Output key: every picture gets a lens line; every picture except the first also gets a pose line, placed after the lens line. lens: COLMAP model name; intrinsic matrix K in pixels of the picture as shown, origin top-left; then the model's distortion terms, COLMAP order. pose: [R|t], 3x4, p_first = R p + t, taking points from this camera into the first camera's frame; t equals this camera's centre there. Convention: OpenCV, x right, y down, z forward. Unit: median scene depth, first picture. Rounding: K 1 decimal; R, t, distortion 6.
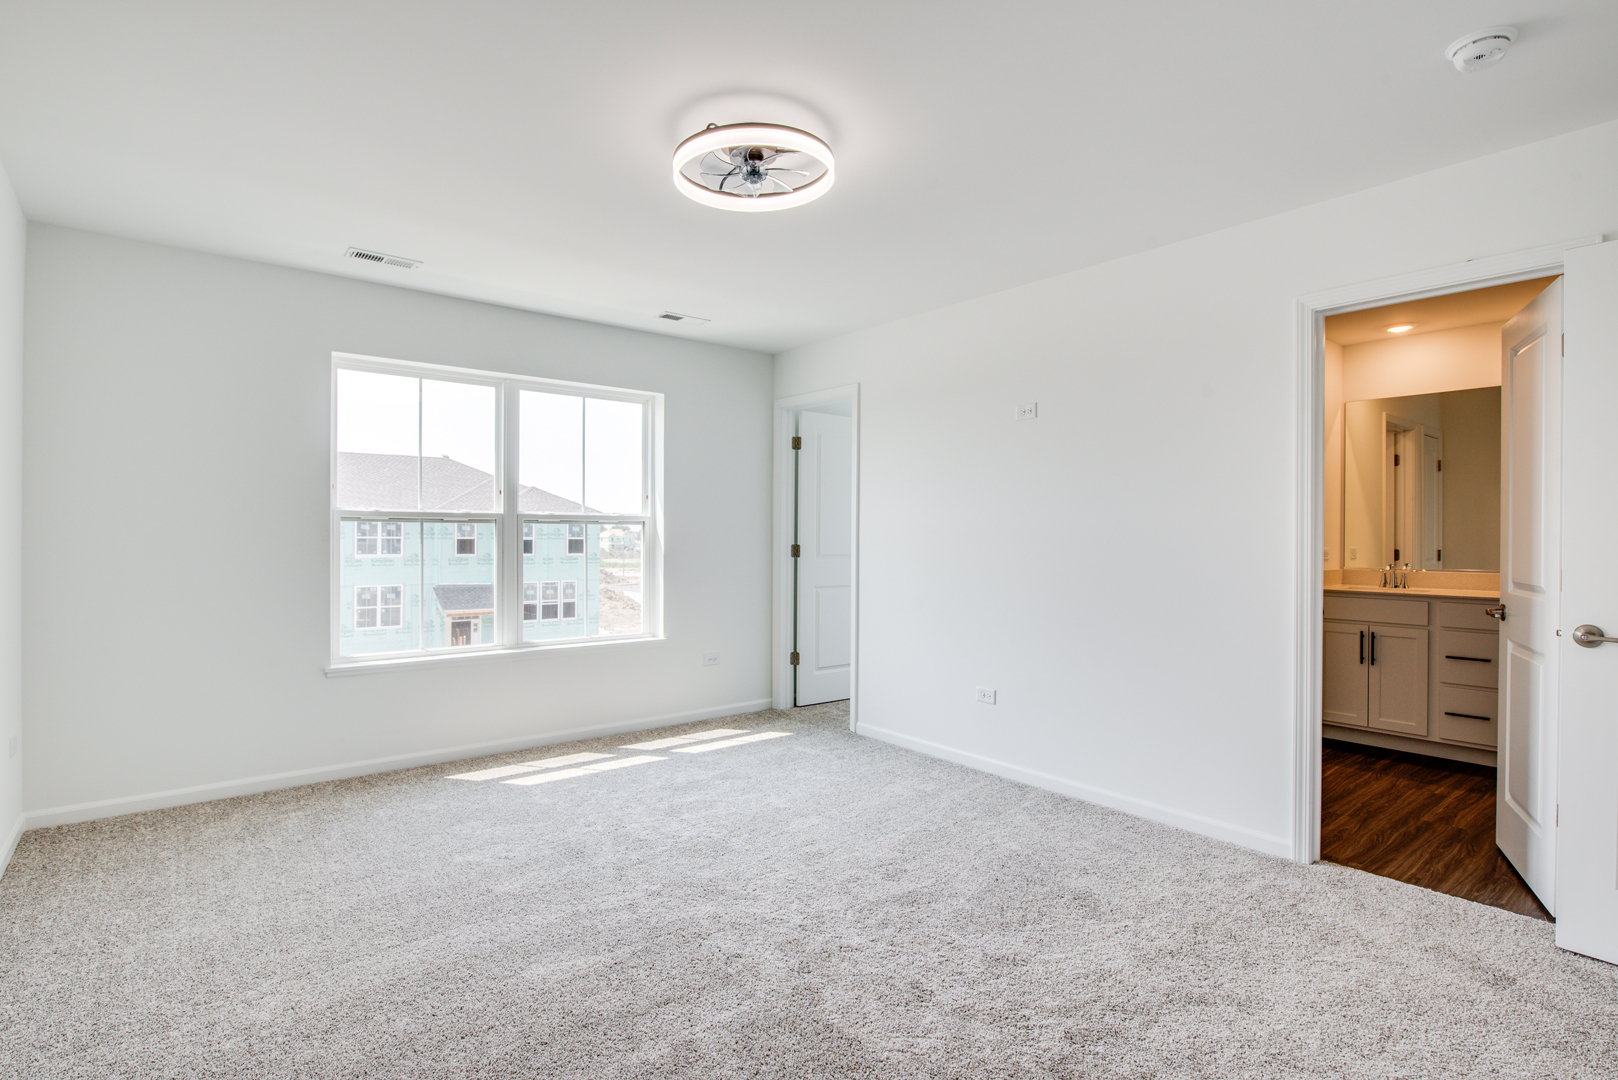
lens RADIAL K [[805.5, 0, 788.5], [0, 805.5, 517.7], [0, 0, 1]] dist [-0.010716, -0.002779]
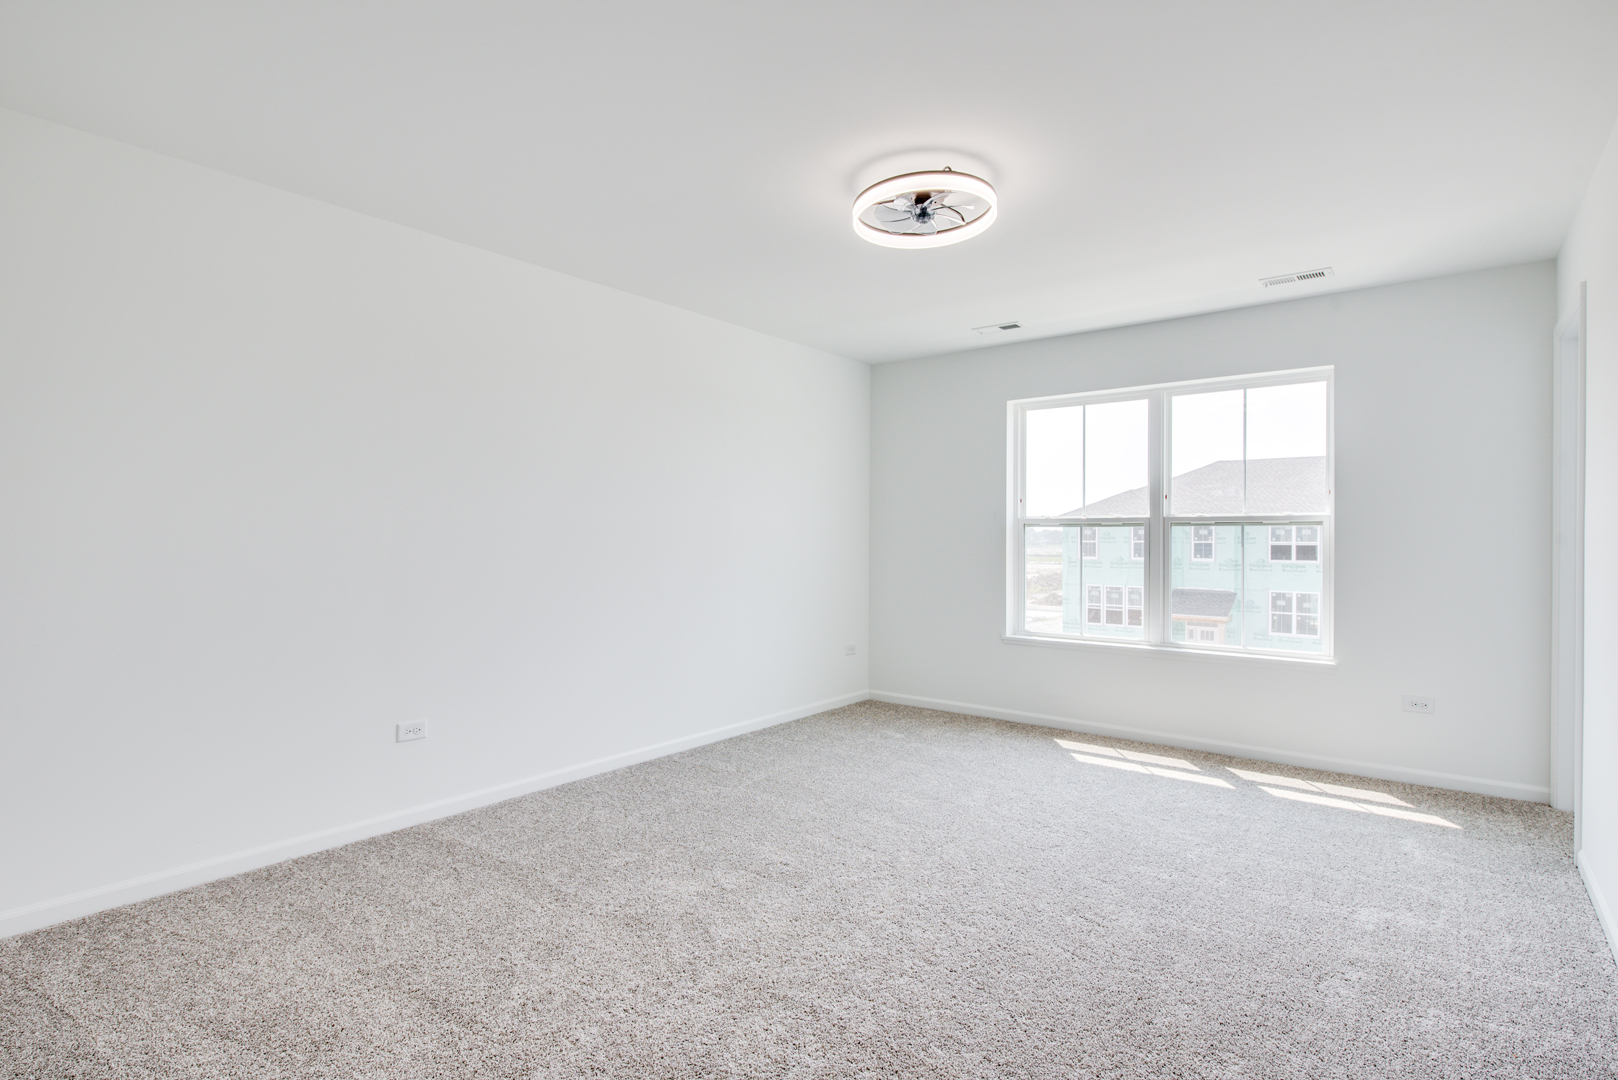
lens RADIAL K [[805.5, 0, 791.3], [0, 805.5, 535.0], [0, 0, 1]] dist [-0.010716, -0.002779]
pose [[0.196997, -0.006783, -0.980381, 0.576632], [0.016533, 0.999857, -0.003595, 0.013884], [0.980265, -0.015500, 0.197081, 0.328377]]
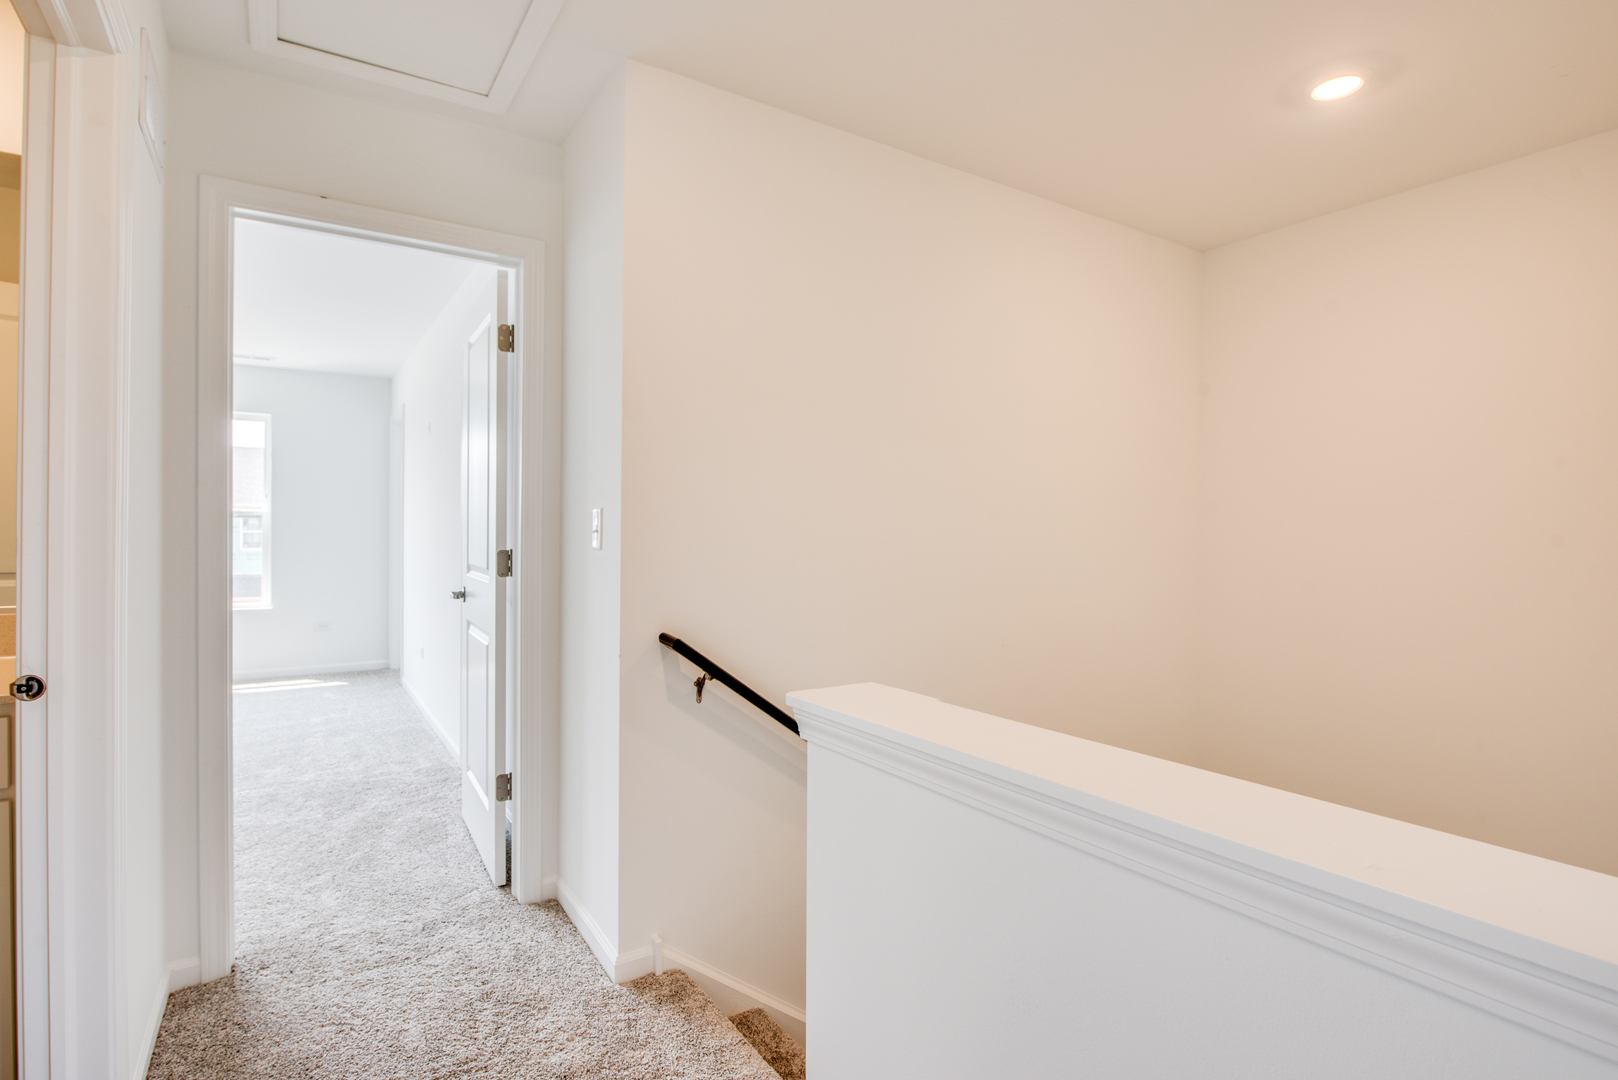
lens RADIAL K [[805.5, 0, 815.1], [0, 805.5, 531.4], [0, 0, 1]] dist [-0.010716, -0.002779]
pose [[0.993997, -0.005097, -0.109290, 0.893100], [0.007083, 0.999817, 0.017787, 0.014471], [0.109179, -0.018454, 0.993851, -0.159462]]
